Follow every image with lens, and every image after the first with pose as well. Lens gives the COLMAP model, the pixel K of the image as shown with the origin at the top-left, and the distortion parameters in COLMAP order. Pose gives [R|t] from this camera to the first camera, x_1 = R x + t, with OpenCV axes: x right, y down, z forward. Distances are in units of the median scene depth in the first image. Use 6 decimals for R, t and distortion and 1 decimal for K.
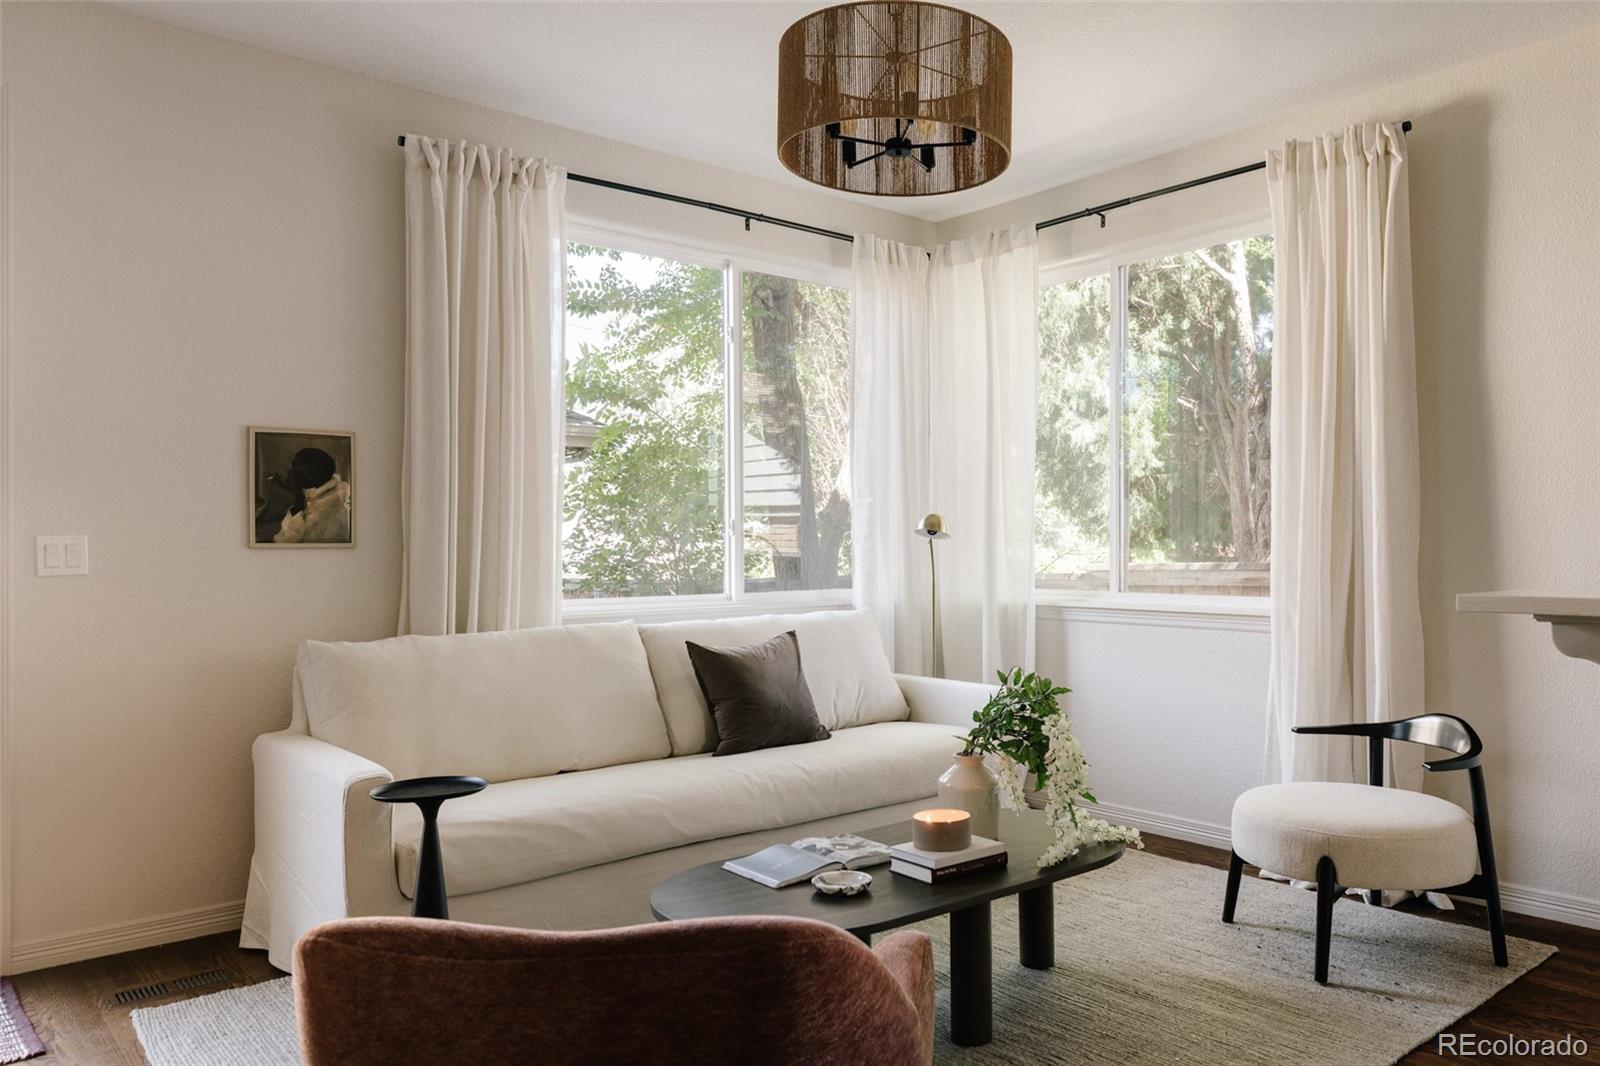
lens RADIAL K [[1038.0, 0, 802.7], [0, 1038.0, 543.2], [0, 0, 1]] dist [0.019891, -0.013619]
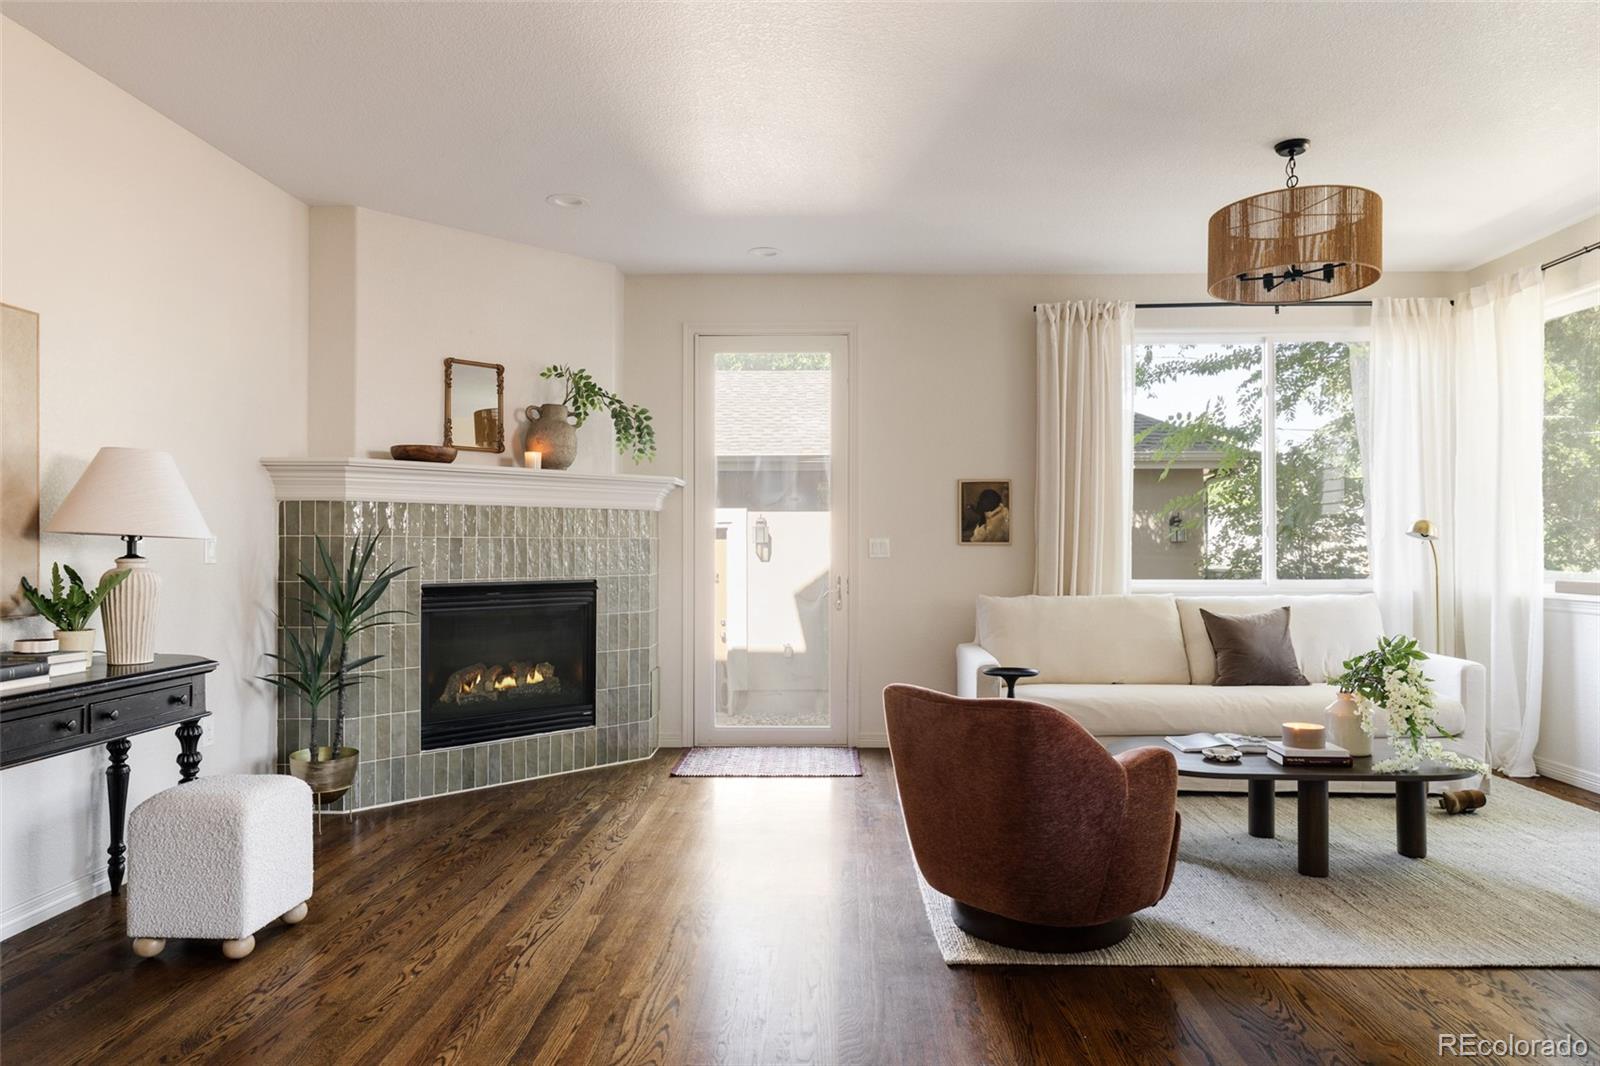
lens RADIAL K [[956.0, 0, 806.4], [0, 956.0, 534.3], [0, 0, 1]] dist [-0.001078, -0.005748]
pose [[0.692601, -0.003847, -0.721311, 0.492222], [-0.003192, 0.999960, -0.008398, 0.001181], [0.721314, 0.008118, 0.692560, -0.363087]]
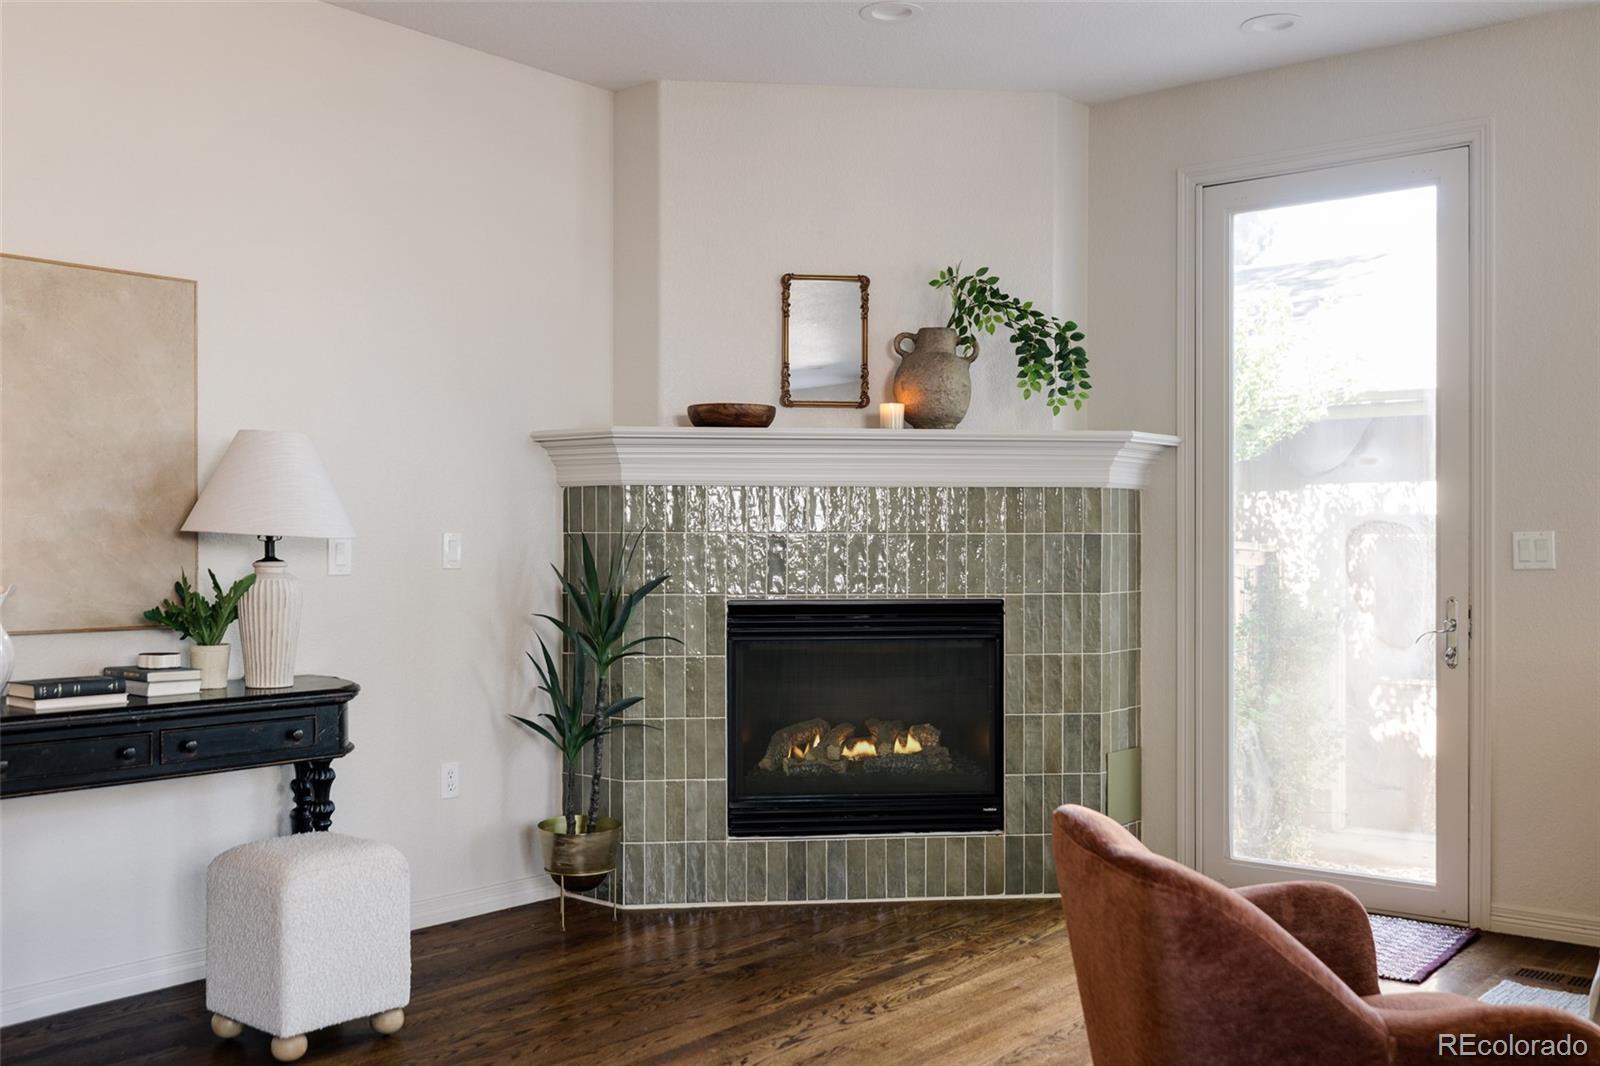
lens RADIAL K [[1494.9, 0, 797.8], [0, 1494.9, 532.0], [0, 0, 1]] dist [0.023462, 0.000000]
pose [[0.126307, -0.001608, -0.991990, 0.630750], [-0.000566, 0.999998, -0.001693, -0.003373], [0.991991, 0.000776, 0.126306, 0.063162]]
